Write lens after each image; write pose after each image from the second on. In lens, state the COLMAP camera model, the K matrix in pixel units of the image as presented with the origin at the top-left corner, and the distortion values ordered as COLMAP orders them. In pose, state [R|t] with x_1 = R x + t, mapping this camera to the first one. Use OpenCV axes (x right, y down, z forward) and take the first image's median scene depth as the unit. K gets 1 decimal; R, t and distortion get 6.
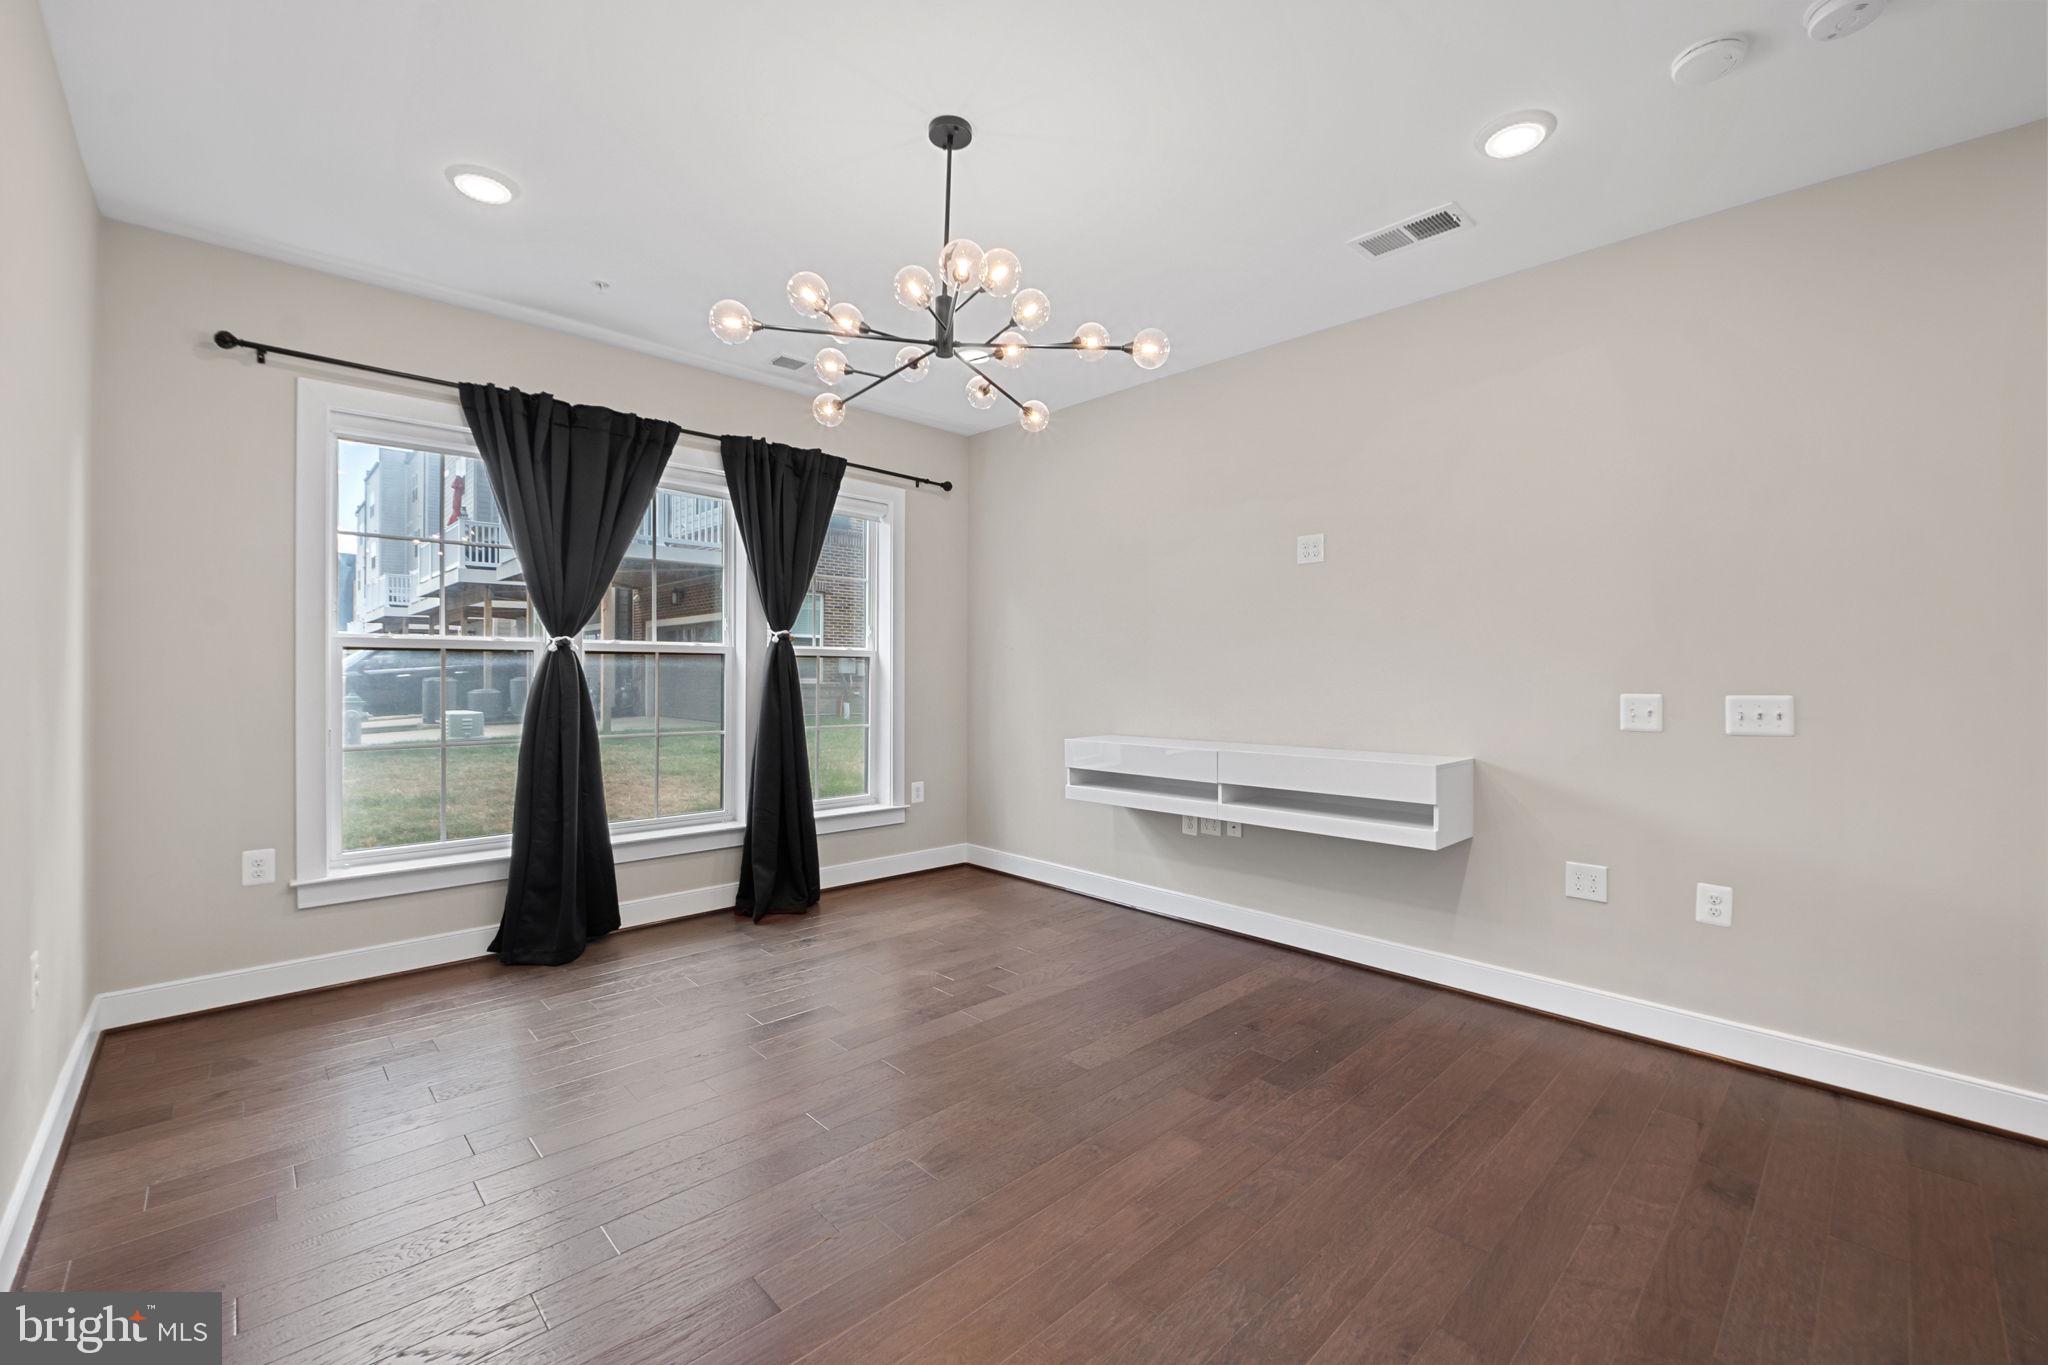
lens RADIAL K [[853.0, 0, 1024.9], [0, 853.0, 680.9], [0, 0, 1]] dist [-0.001825, 0.000741]
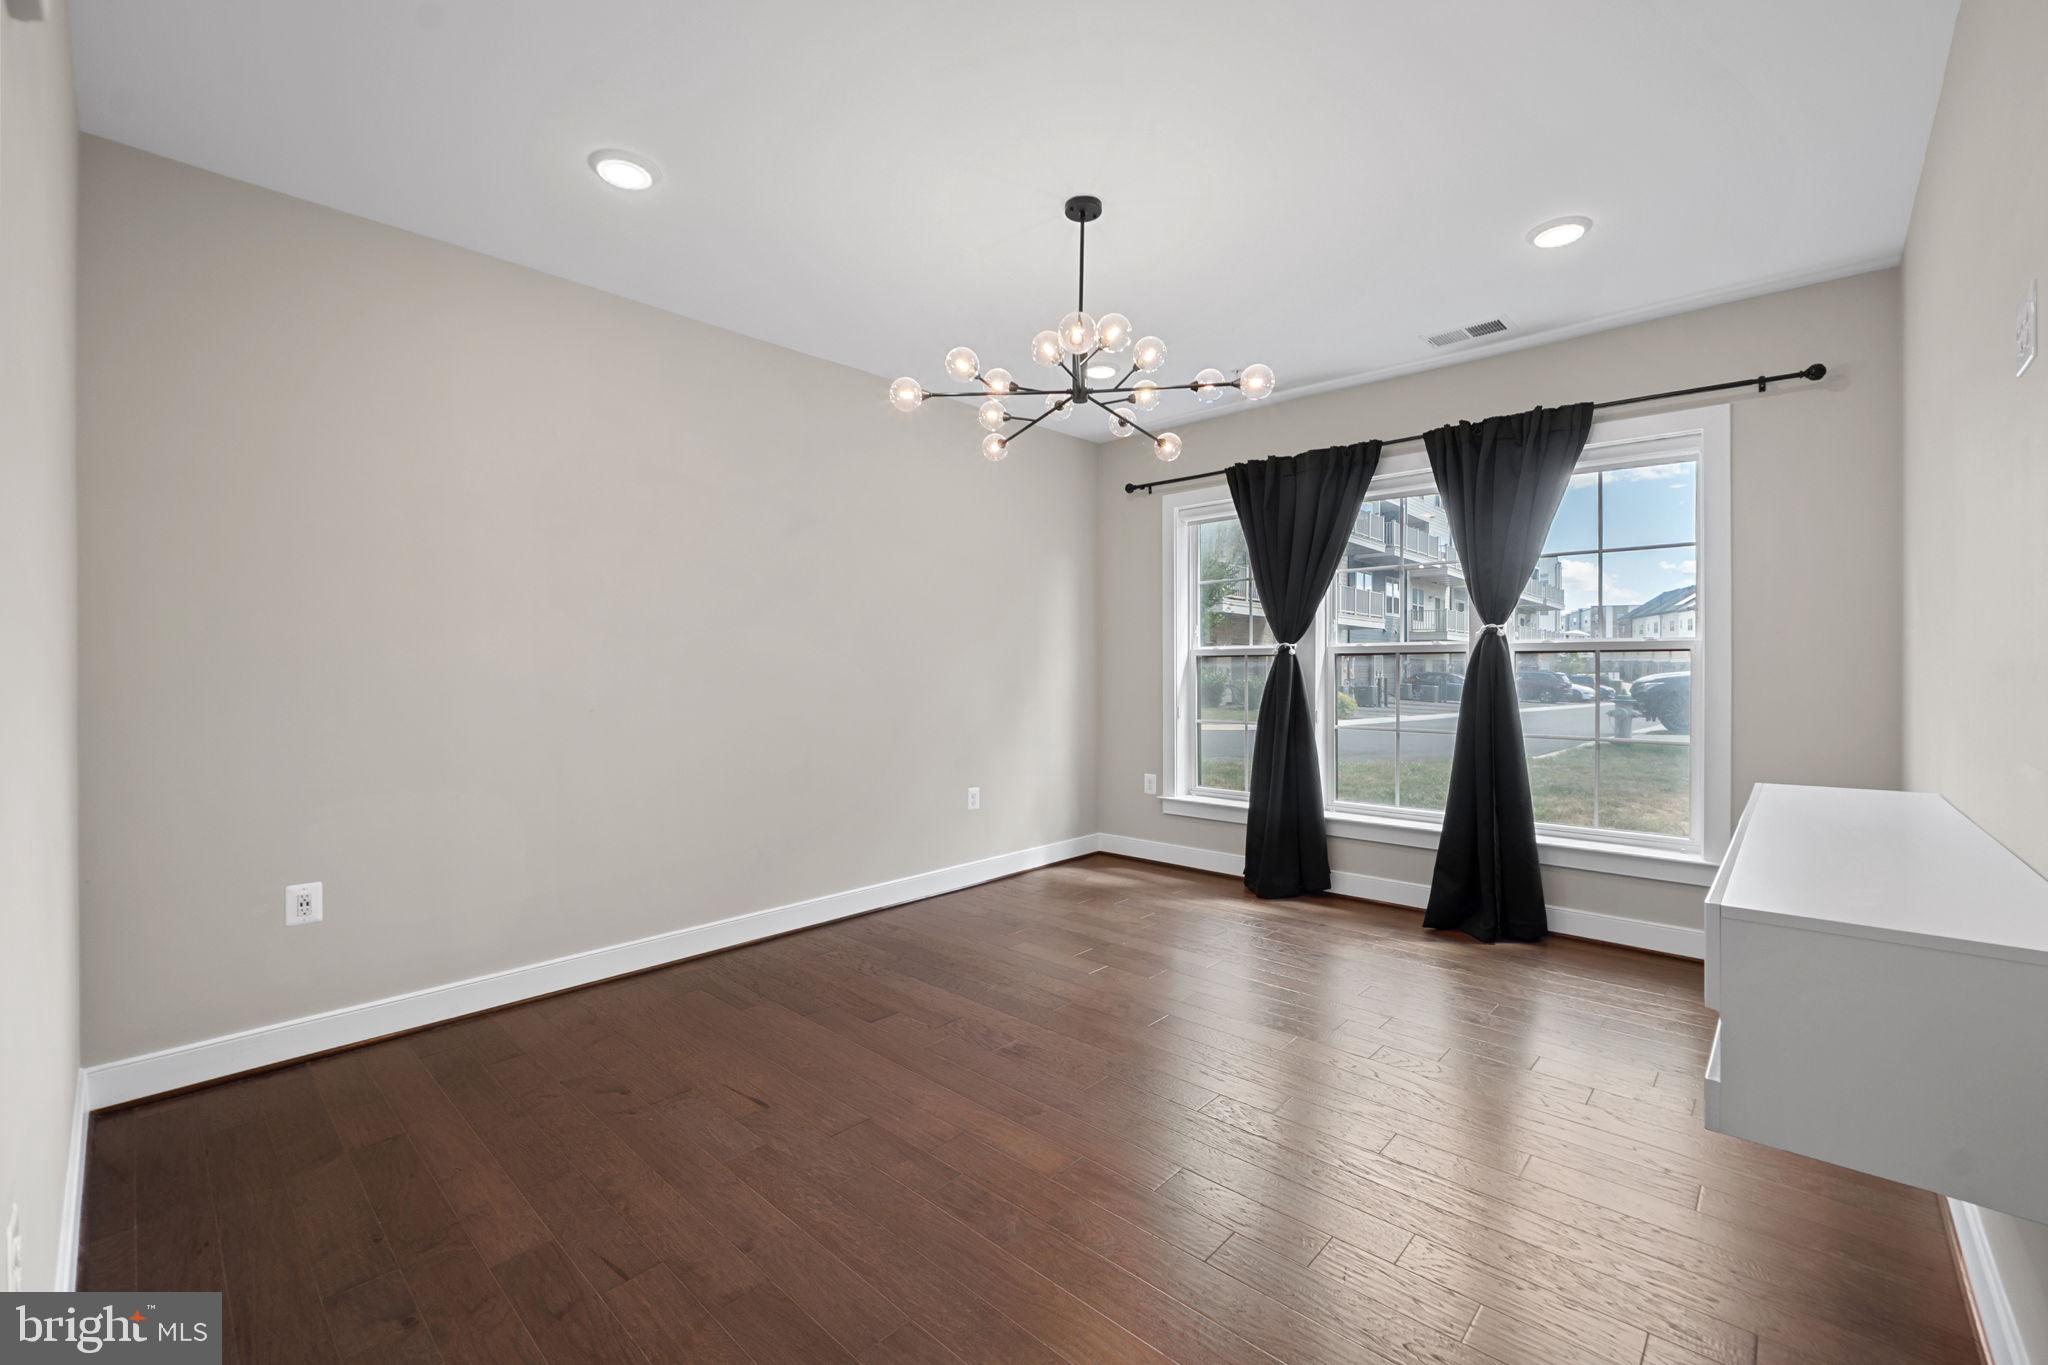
lens RADIAL K [[853.0, 0, 1027.4], [0, 853.0, 671.7], [0, 0, 1]] dist [-0.001825, 0.000741]
pose [[0.064453, 0.006390, -0.997900, 0.698558], [-0.000904, 0.999979, 0.006345, -0.018306], [0.997920, 0.000493, 0.064458, 0.542547]]
